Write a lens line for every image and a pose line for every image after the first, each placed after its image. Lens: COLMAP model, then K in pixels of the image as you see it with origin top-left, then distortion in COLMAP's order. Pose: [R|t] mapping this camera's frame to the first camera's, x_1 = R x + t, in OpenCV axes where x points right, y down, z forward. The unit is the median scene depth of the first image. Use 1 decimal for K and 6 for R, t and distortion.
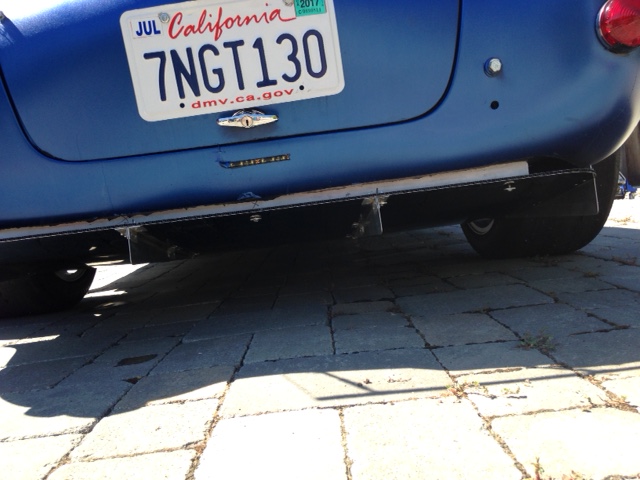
lens RADIAL K [[562.1, 0, 320.0], [0, 562.1, 240.0], [0, 0, 1]] dist [0.142593, -0.219971]
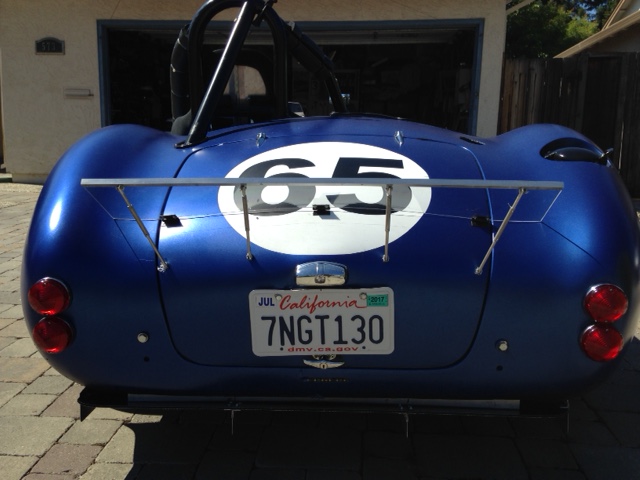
lens RADIAL K [[562.1, 0, 320.0], [0, 562.1, 240.0], [0, 0, 1]] dist [0.142593, -0.219971]
pose [[0.988525, 0.140365, -0.055823, -0.102732], [-0.132312, 0.982860, 0.128372, -0.718864], [0.072885, -0.119513, 0.990154, -0.407988]]
